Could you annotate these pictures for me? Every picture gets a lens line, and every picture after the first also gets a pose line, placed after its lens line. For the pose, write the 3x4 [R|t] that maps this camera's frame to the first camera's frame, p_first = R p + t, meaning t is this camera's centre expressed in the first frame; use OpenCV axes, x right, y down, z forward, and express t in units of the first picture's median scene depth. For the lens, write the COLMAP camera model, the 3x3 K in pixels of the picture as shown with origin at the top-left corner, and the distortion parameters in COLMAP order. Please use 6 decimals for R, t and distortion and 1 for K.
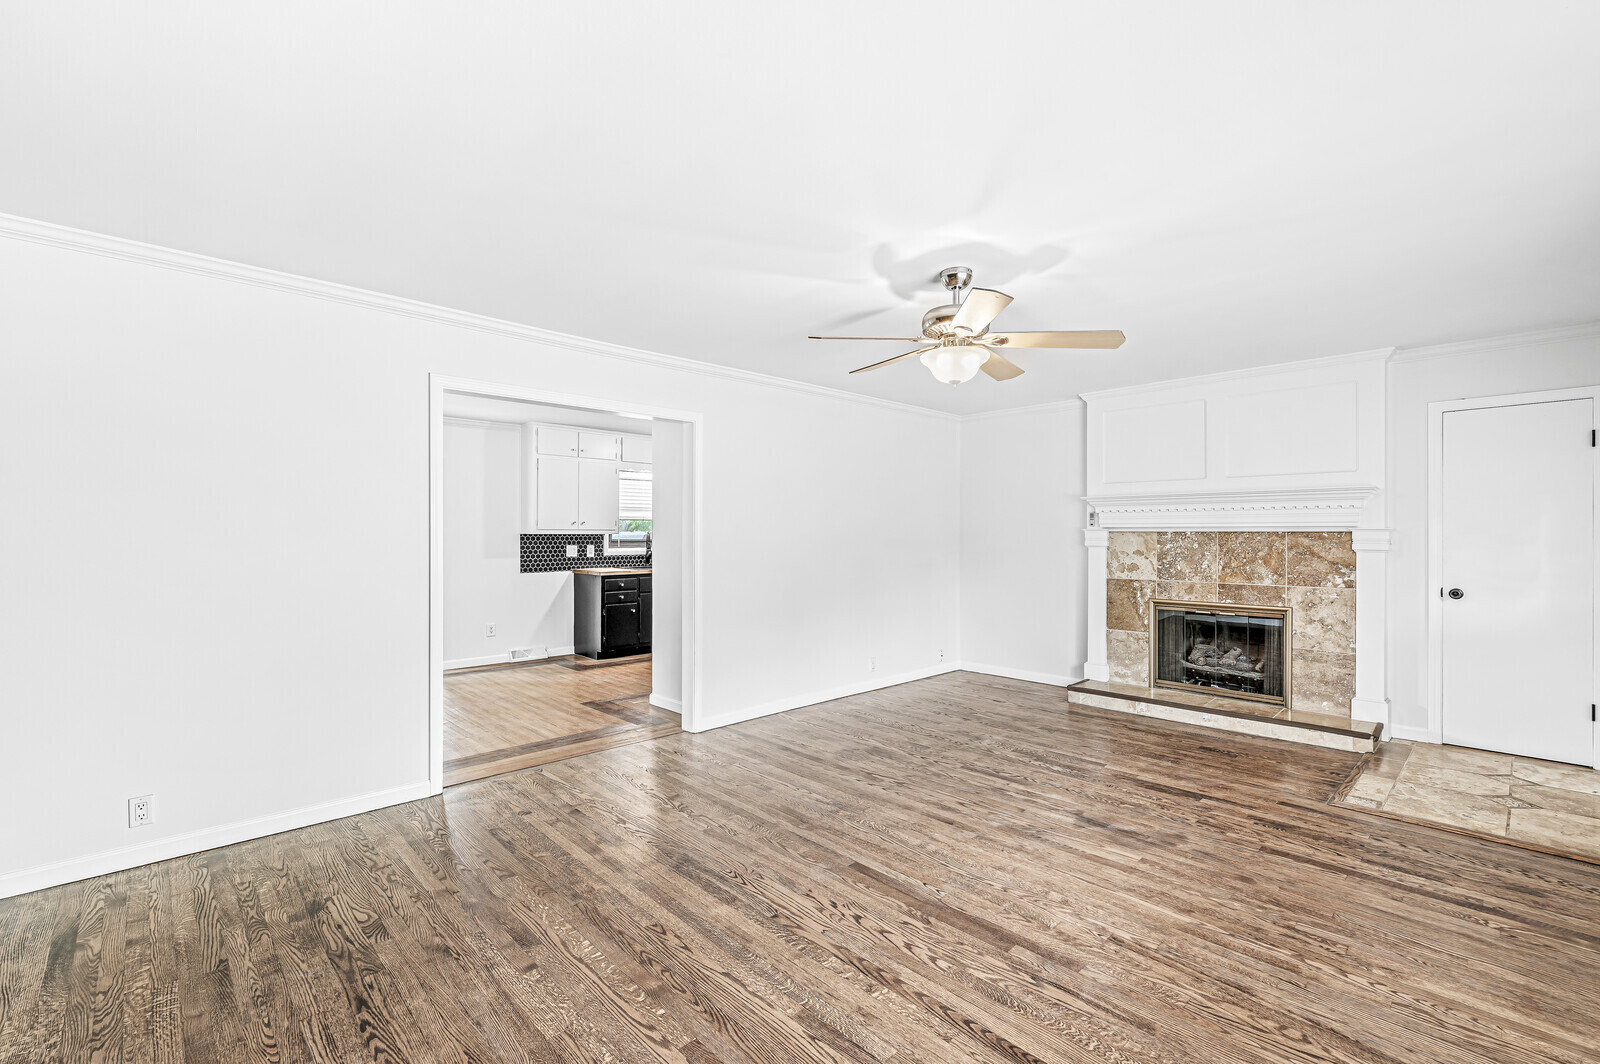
lens RADIAL K [[701.0, 0, 796.8], [0, 701.0, 538.7], [0, 0, 1]] dist [0.000827, -0.000759]
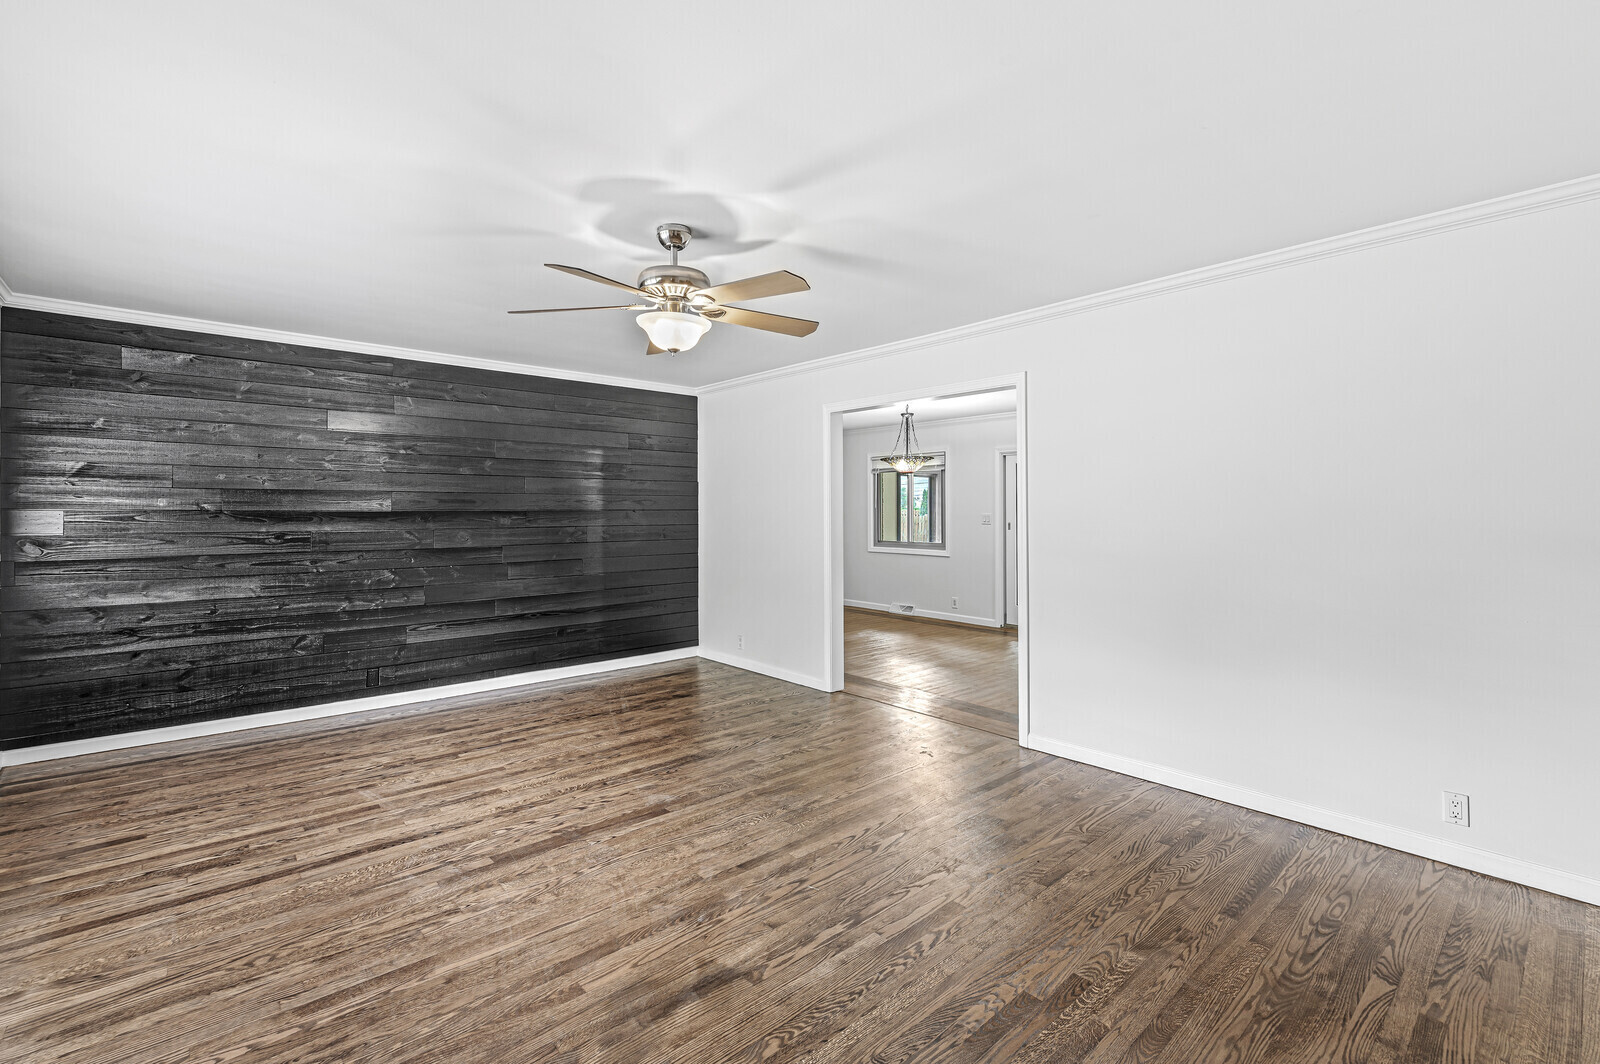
lens RADIAL K [[701.0, 0, 800.6], [0, 701.0, 505.0], [0, 0, 1]] dist [0.000827, -0.000759]
pose [[-0.040624, -0.009793, -0.999127, 1.276197], [-0.006943, 0.999931, -0.009519, -0.012099], [0.999150, 0.006550, -0.040689, 1.348159]]
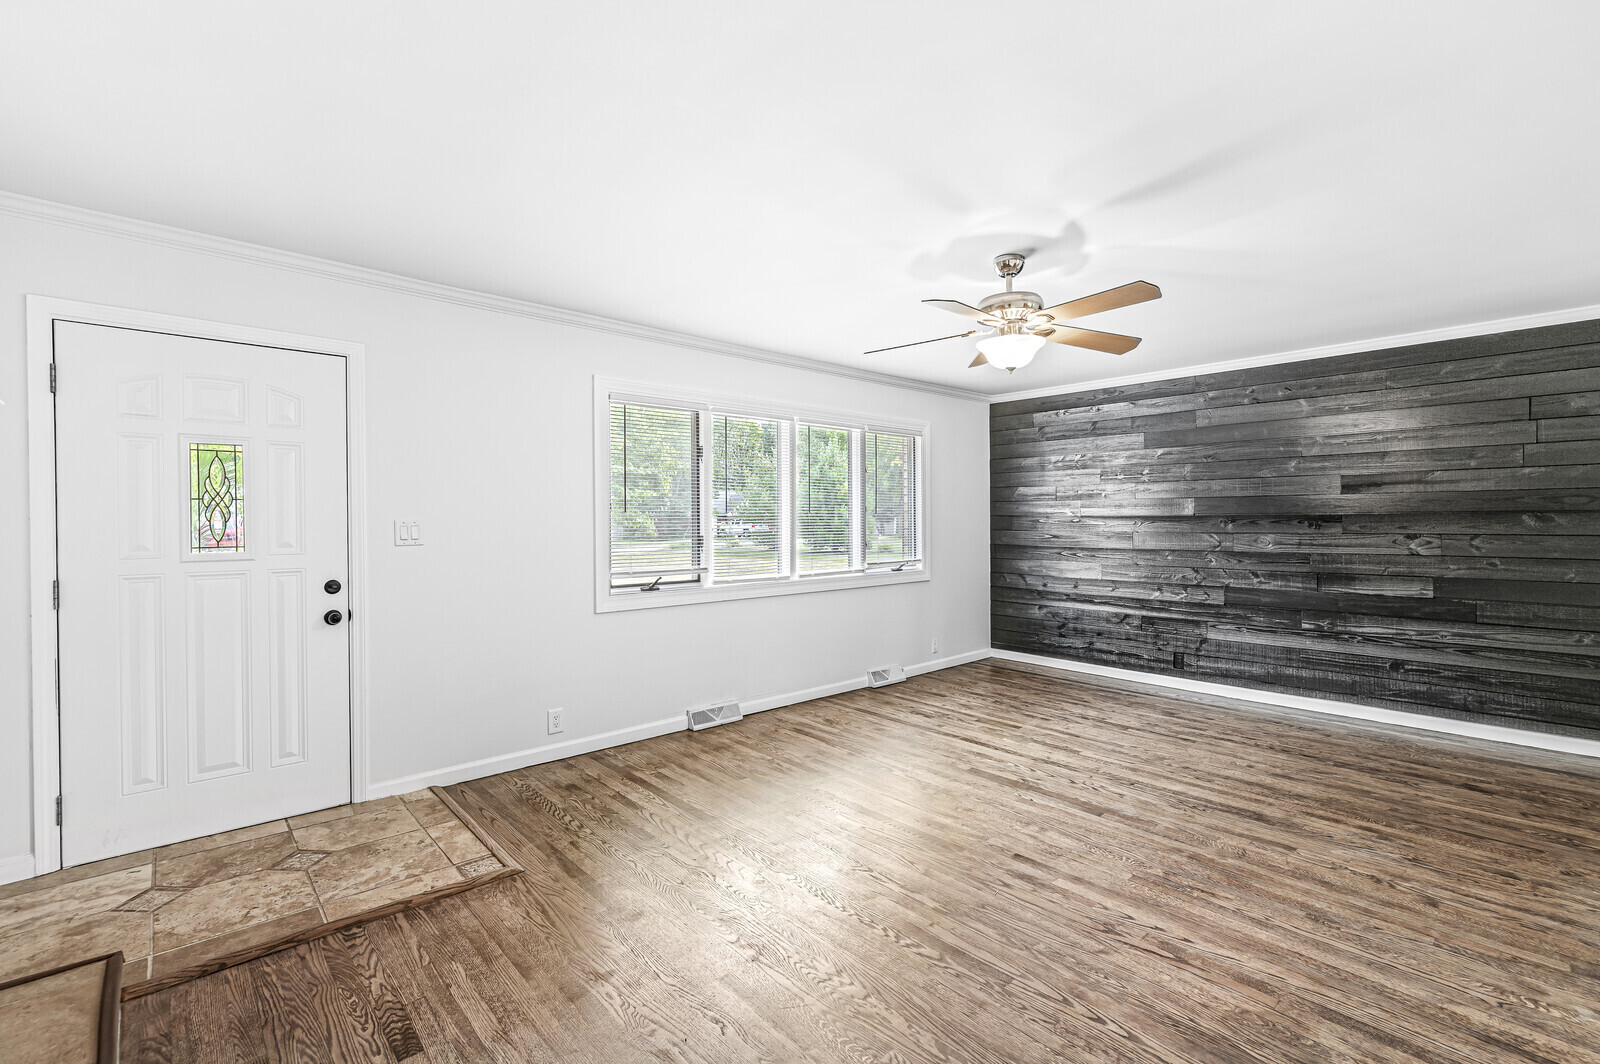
lens RADIAL K [[701.0, 0, 799.5], [0, 701.0, 527.1], [0, 0, 1]] dist [0.000827, -0.000759]
pose [[-0.999501, 0.003162, 0.031437, 0.559695], [0.003731, 0.999829, 0.018085, -0.013663], [-0.031374, 0.018193, -0.999342, 2.274246]]
